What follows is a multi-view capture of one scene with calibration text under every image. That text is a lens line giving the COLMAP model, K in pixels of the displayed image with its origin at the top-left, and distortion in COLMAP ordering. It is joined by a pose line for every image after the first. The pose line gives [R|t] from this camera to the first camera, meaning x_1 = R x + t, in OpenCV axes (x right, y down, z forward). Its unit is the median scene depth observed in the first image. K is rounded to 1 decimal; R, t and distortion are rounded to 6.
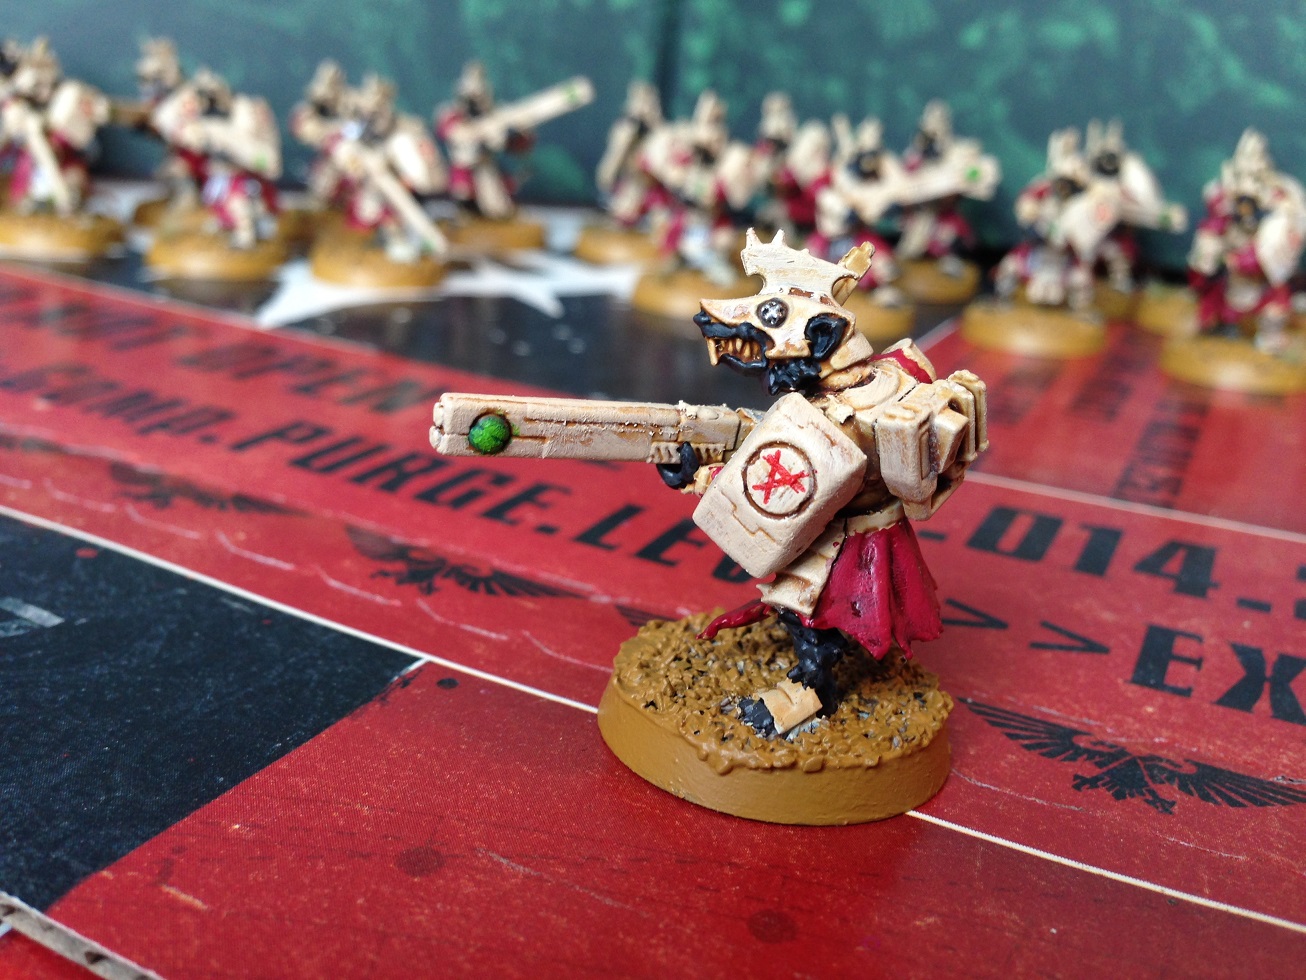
lens RADIAL K [[1264.6, 0, 653.3], [0, 1264.6, 492.3], [0, 0, 1]] dist [0.113171, -0.321733]
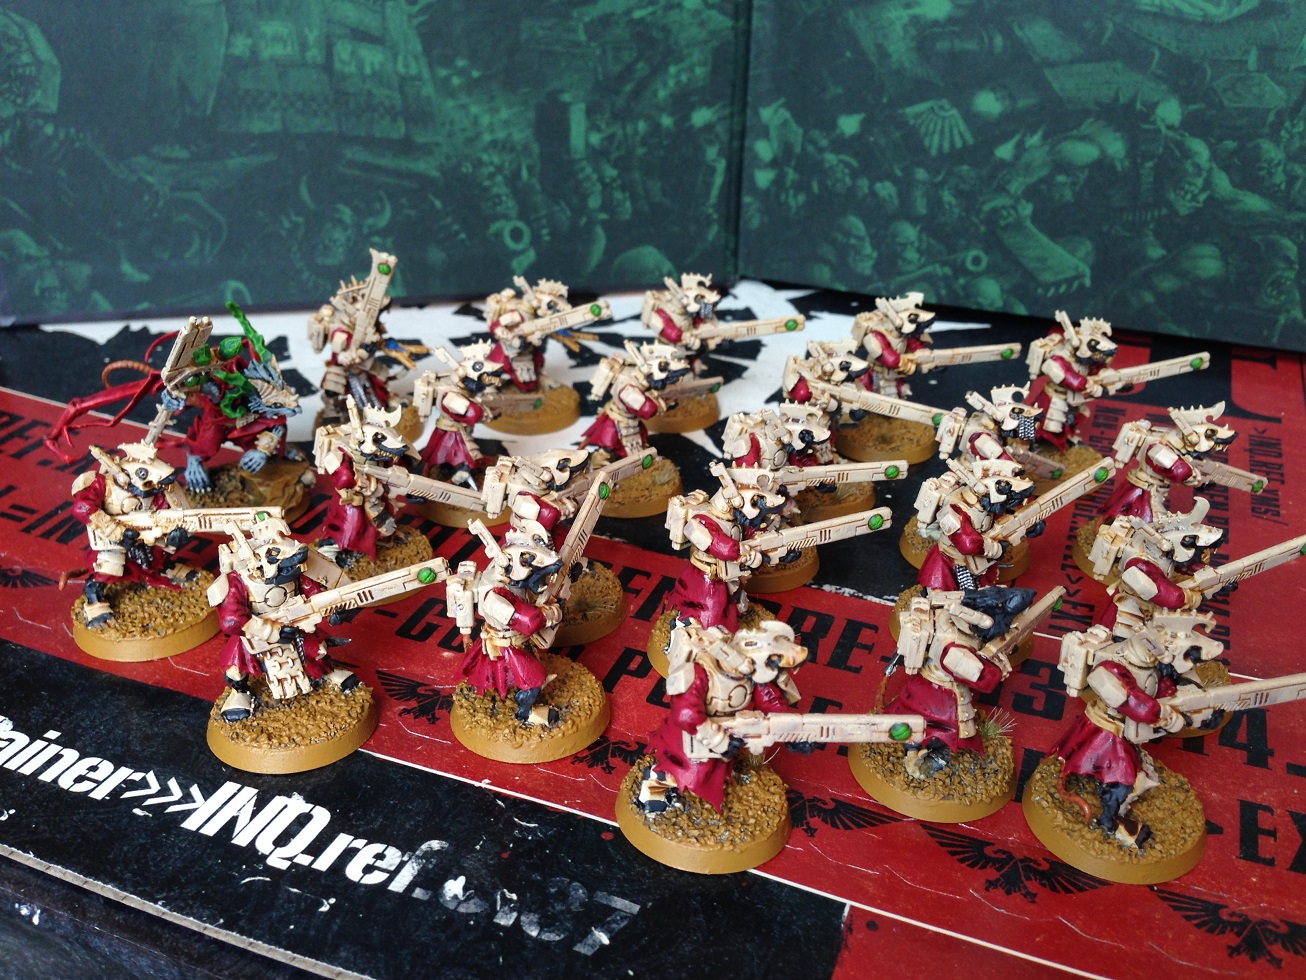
lens RADIAL K [[1220.3, 0, 654.6], [0, 1220.3, 491.0], [0, 0, 1]] dist [0.142148, -0.326323]
pose [[0.995145, -0.086472, 0.046993, -0.418875], [0.078690, 0.985888, 0.147760, -0.610144], [-0.059107, -0.143344, 0.987906, -0.488613]]
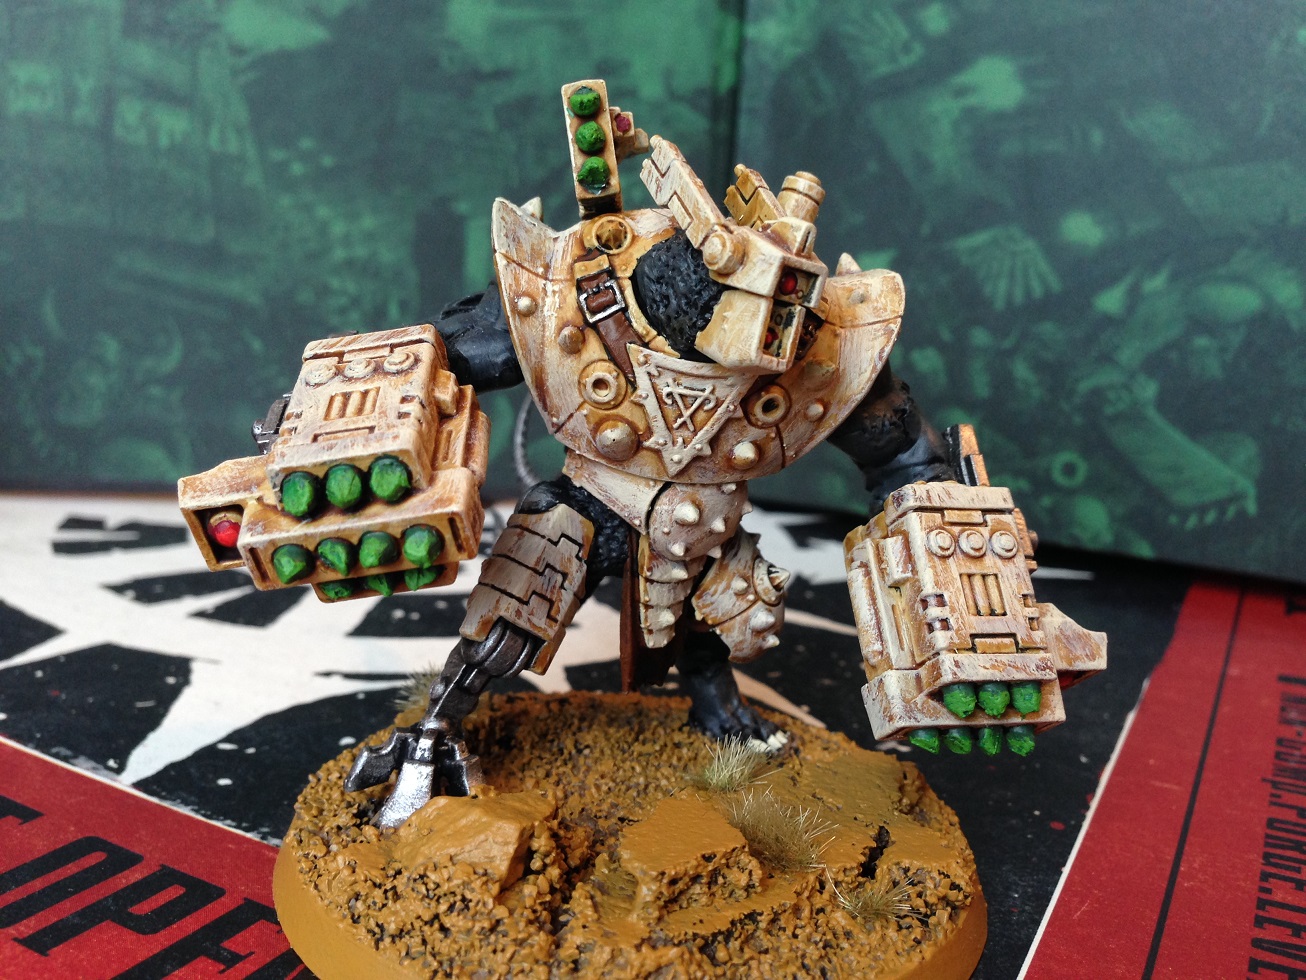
lens RADIAL K [[1264.6, 0, 653.3], [0, 1264.6, 492.3], [0, 0, 1]] dist [0.113171, -0.321733]
pose [[0.999820, -0.007711, -0.017341, -0.040261], [0.005191, 0.990007, -0.140920, -0.336054], [0.018254, 0.140805, 0.989869, 0.605263]]
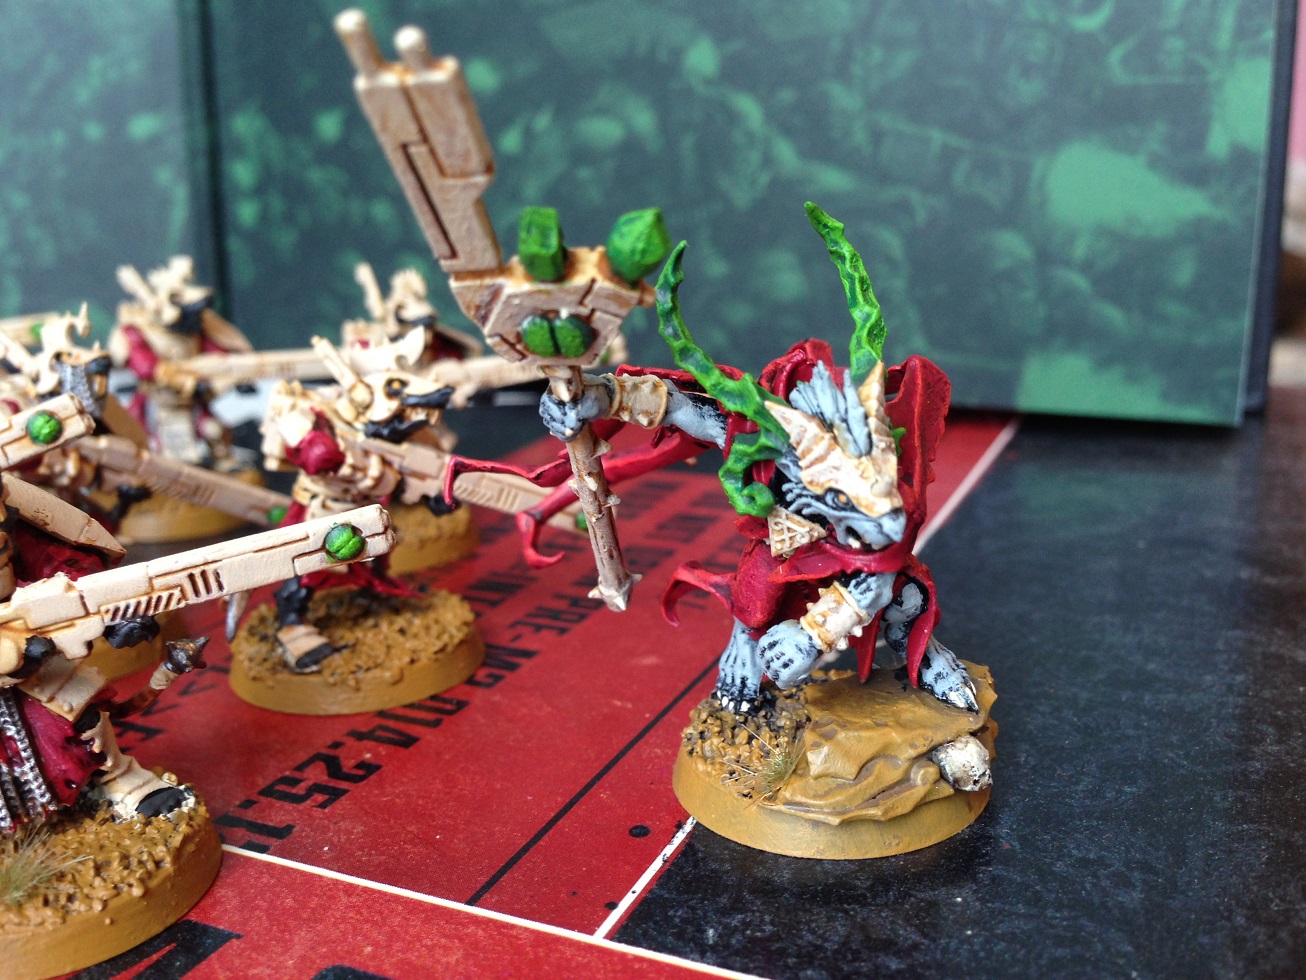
lens RADIAL K [[1264.6, 0, 653.3], [0, 1264.6, 492.3], [0, 0, 1]] dist [0.113171, -0.321733]
pose [[0.996517, -0.082247, 0.013728, 0.809148], [0.083036, 0.993849, -0.073281, -0.136790], [-0.007617, 0.074166, 0.997217, 0.430255]]
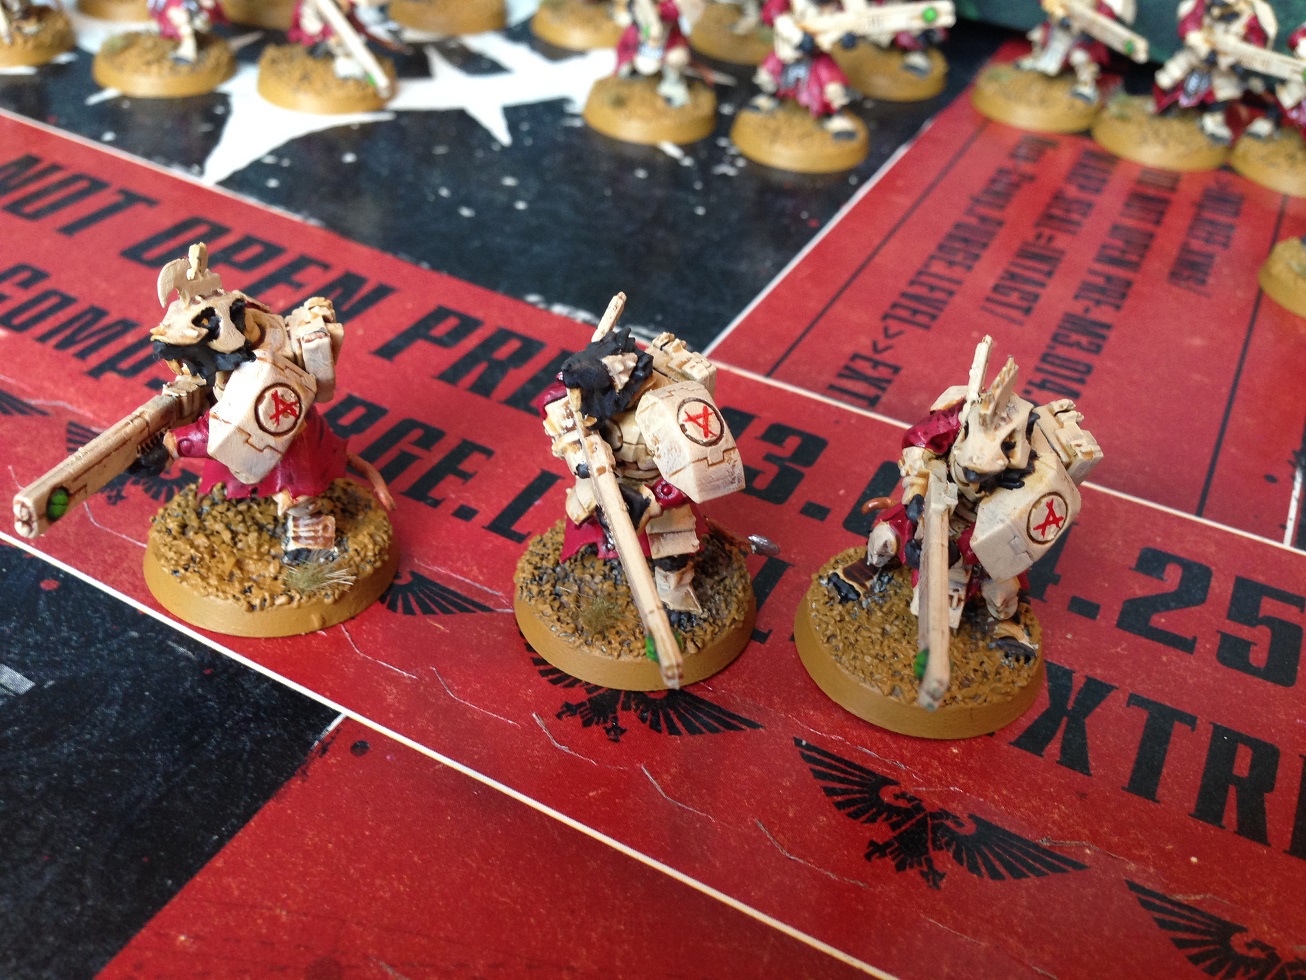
lens RADIAL K [[1245.0, 0, 651.6], [0, 1245.0, 490.5], [0, 0, 1]] dist [0.117021, -0.302740]
pose [[0.999842, 0.017026, -0.005102, 0.098841], [-0.014601, 0.950481, 0.310439, -0.388107], [0.010135, -0.310315, 0.950580, -0.038807]]
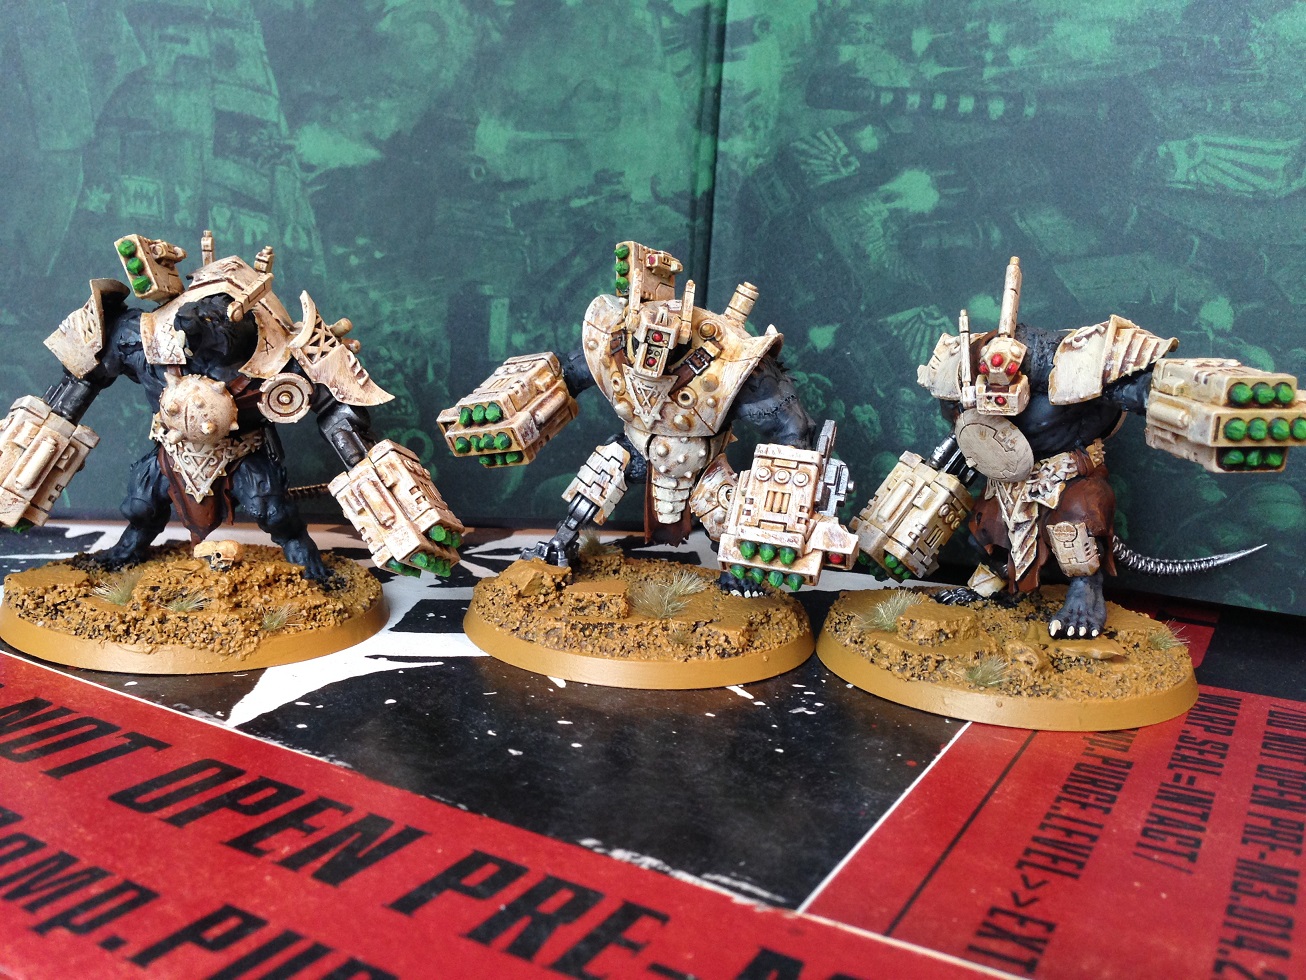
lens RADIAL K [[1232.0, 0, 653.5], [0, 1232.0, 489.4], [0, 0, 1]] dist [0.123263, -0.282637]
pose [[0.998970, -0.007569, -0.044748, 0.064221], [-0.000323, 0.984784, -0.173784, -0.259540], [0.045383, 0.173620, 0.983767, 0.203437]]
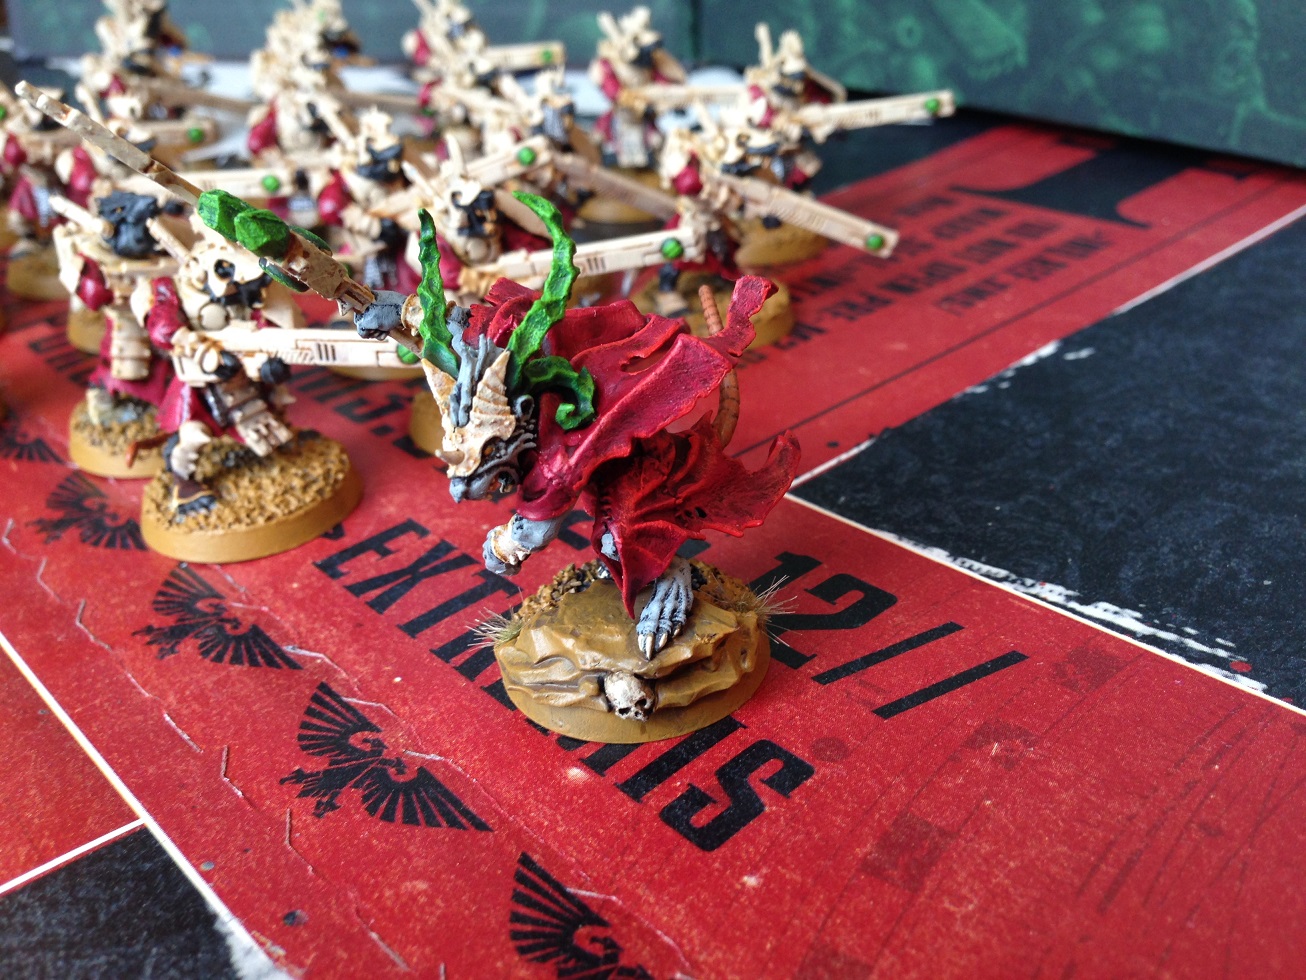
lens RADIAL K [[1230.1, 0, 694.0], [0, 1230.1, 487.4], [0, 0, 1]] dist [0.134055, -0.272861]
pose [[0.940685, 0.089307, -0.327318, 1.109524], [-0.034490, 0.984908, 0.169605, -0.153702], [0.337525, -0.148256, 0.929568, -0.047345]]
